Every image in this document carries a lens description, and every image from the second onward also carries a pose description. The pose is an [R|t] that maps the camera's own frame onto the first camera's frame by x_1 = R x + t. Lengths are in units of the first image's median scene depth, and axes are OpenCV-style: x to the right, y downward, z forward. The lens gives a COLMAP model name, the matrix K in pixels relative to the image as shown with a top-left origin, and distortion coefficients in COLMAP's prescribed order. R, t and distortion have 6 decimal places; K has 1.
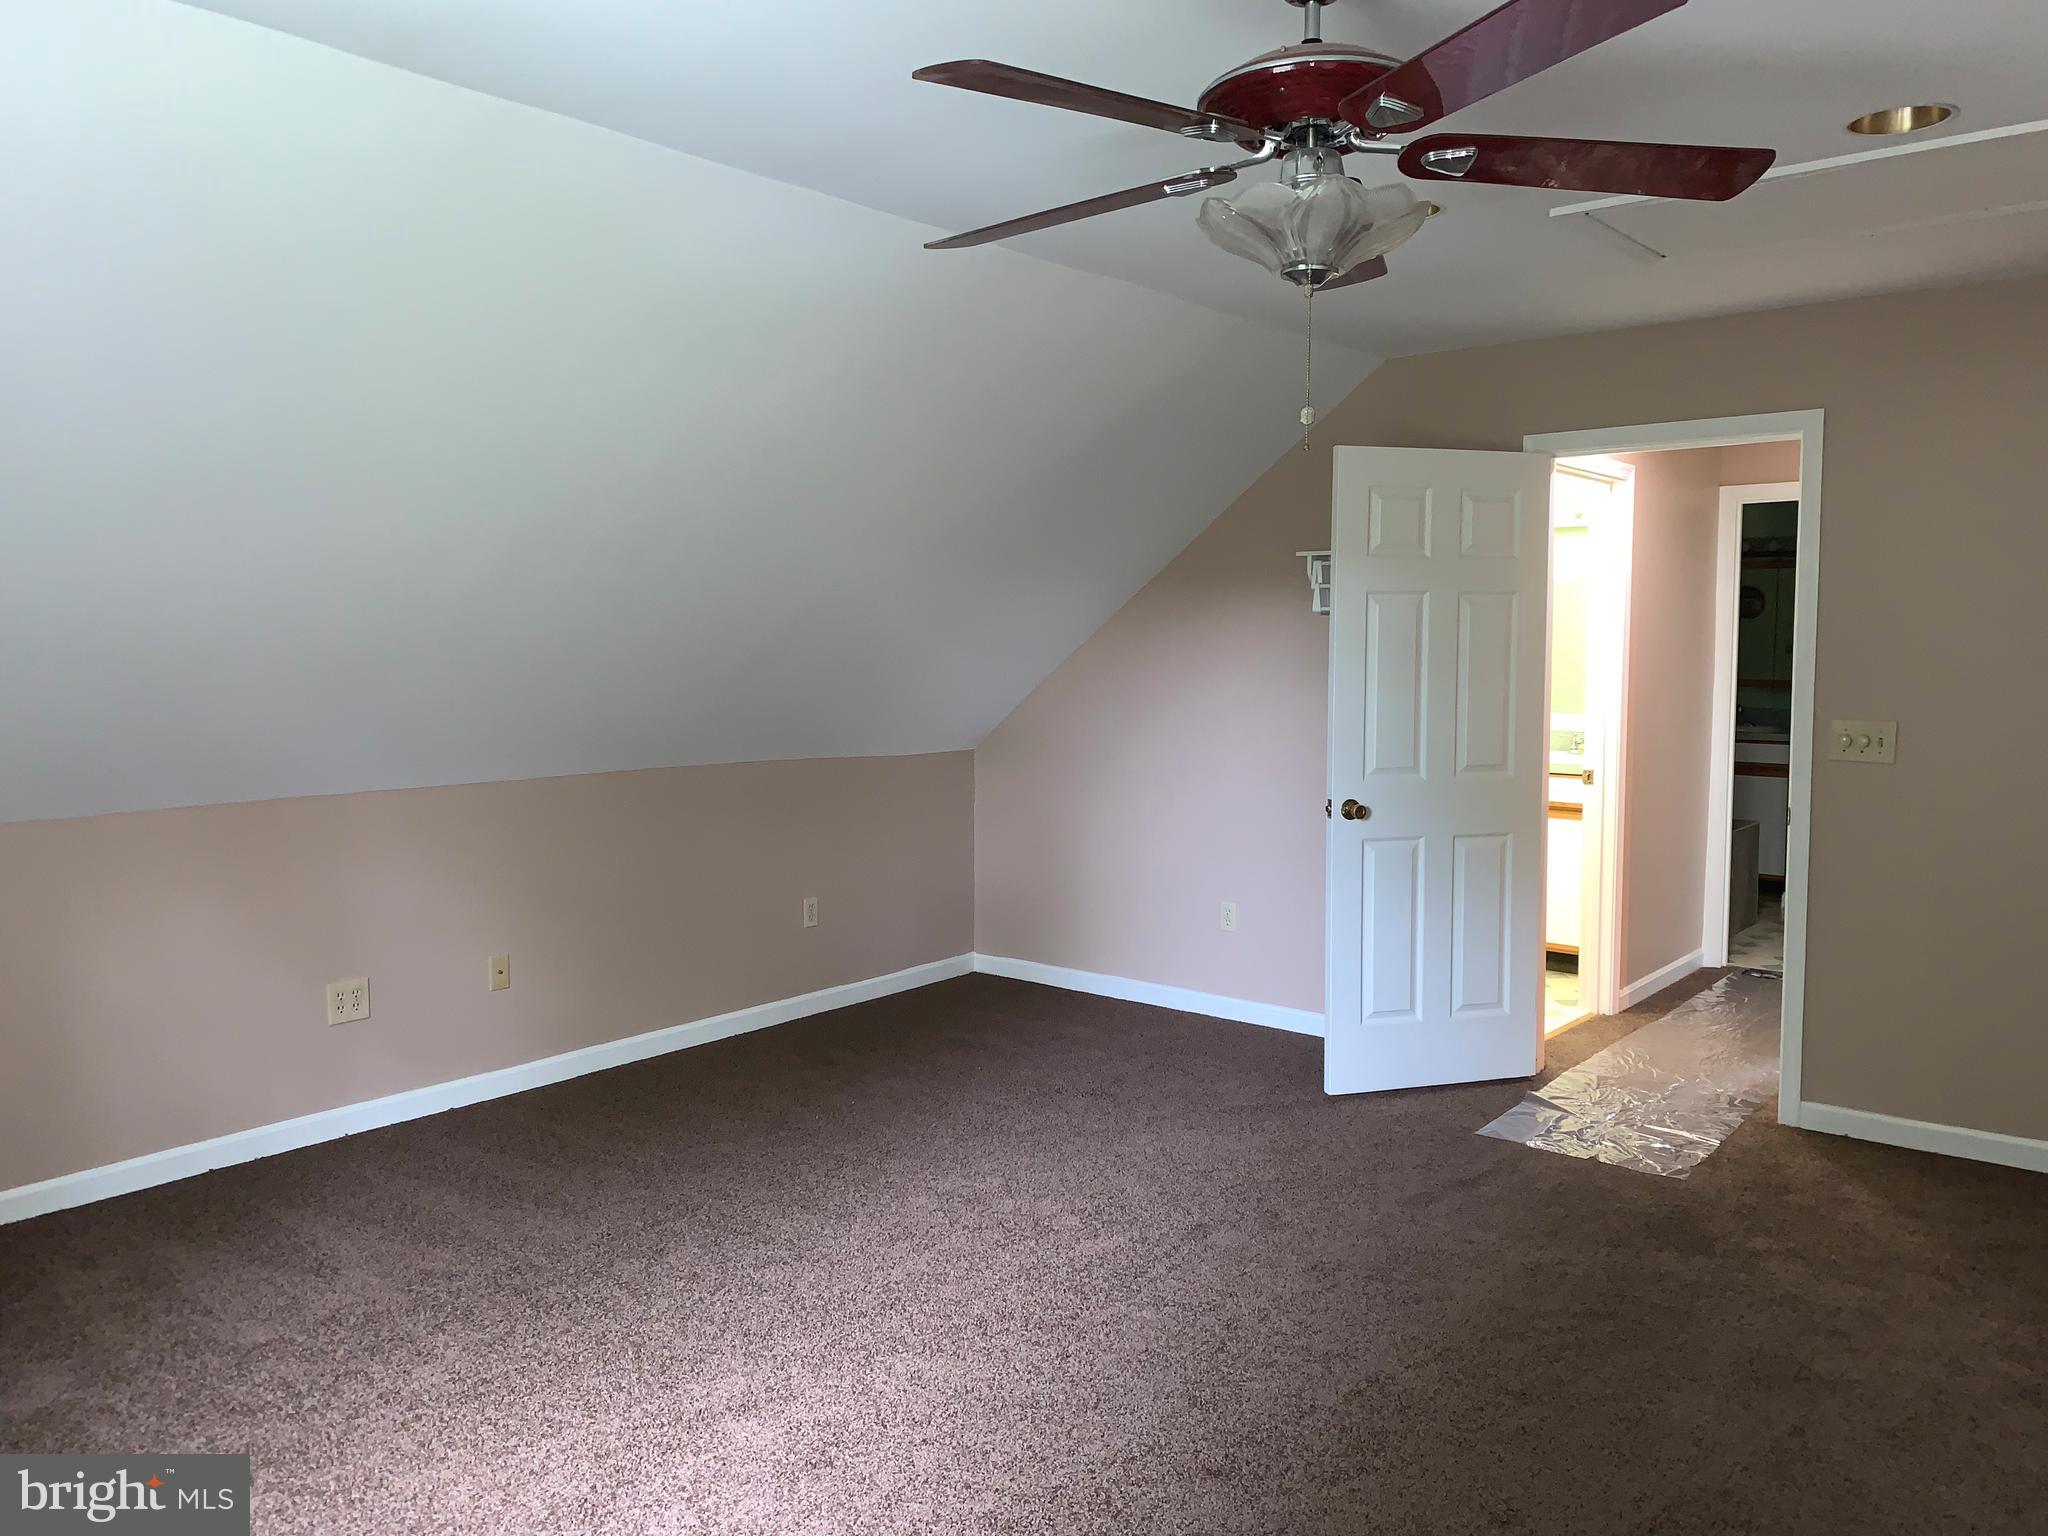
lens RADIAL K [[1547.3, 0, 1014.0], [0, 1547.3, 764.7], [0, 0, 1]] dist [-0.029928, 0.005920]
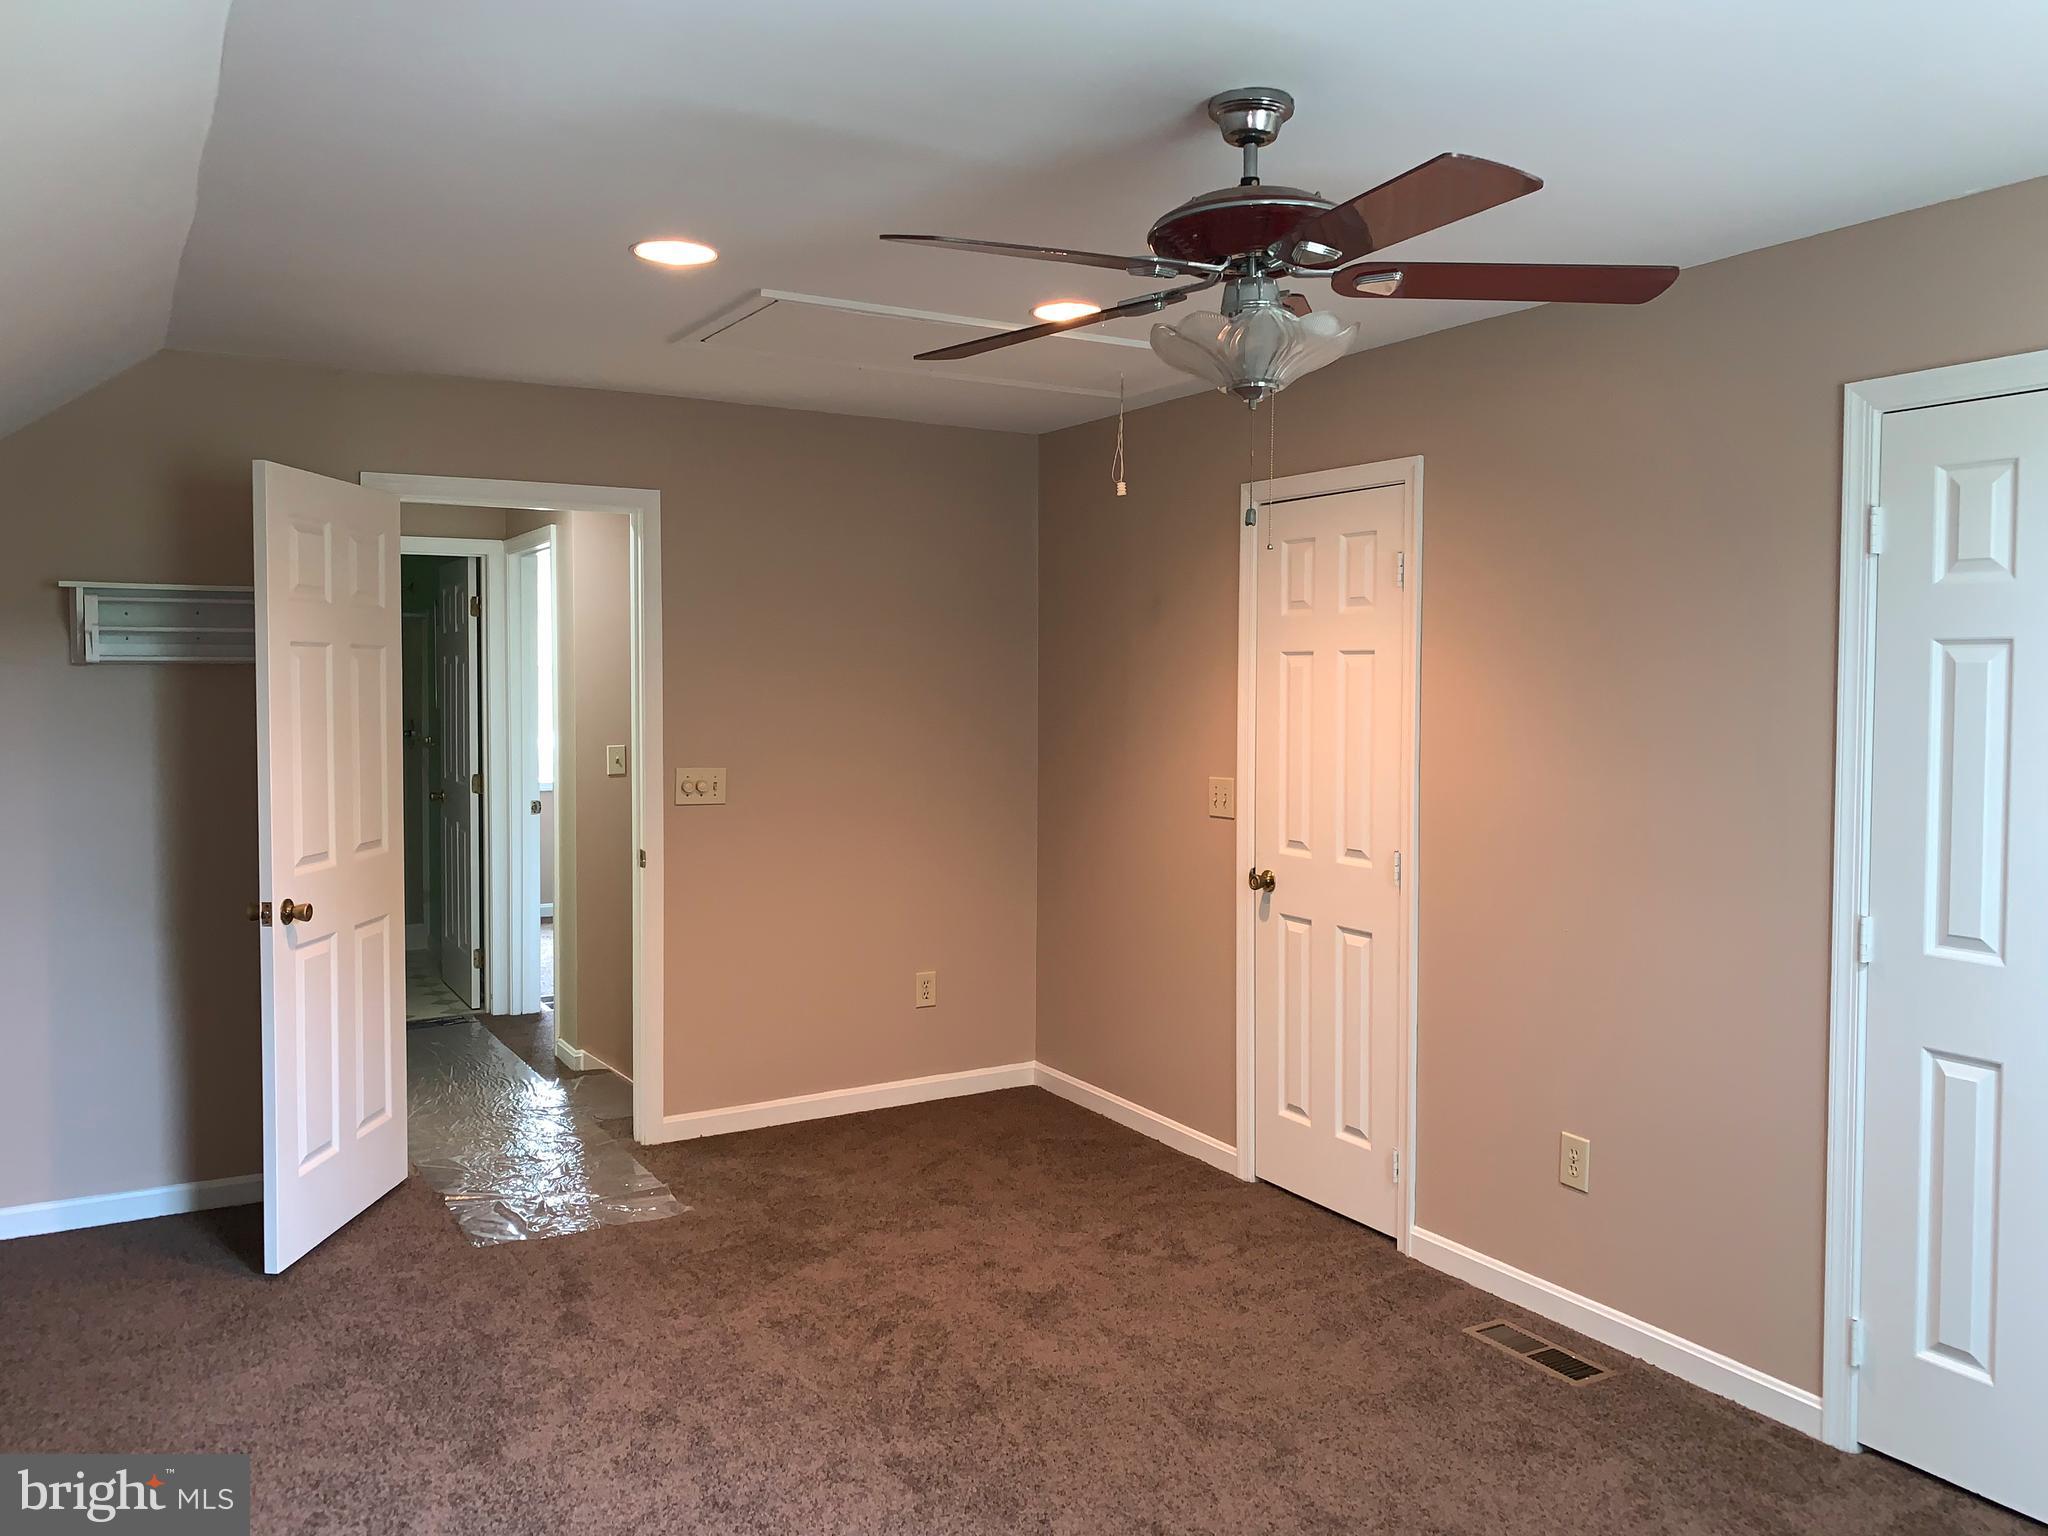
lens RADIAL K [[1547.3, 0, 1017.0], [0, 1547.3, 765.4], [0, 0, 1]] dist [-0.029928, 0.005920]
pose [[0.322665, -0.050389, 0.945171, -0.455461], [0.072871, 0.996941, 0.028272, -0.045786], [-0.943704, 0.059753, 0.325350, 0.414988]]
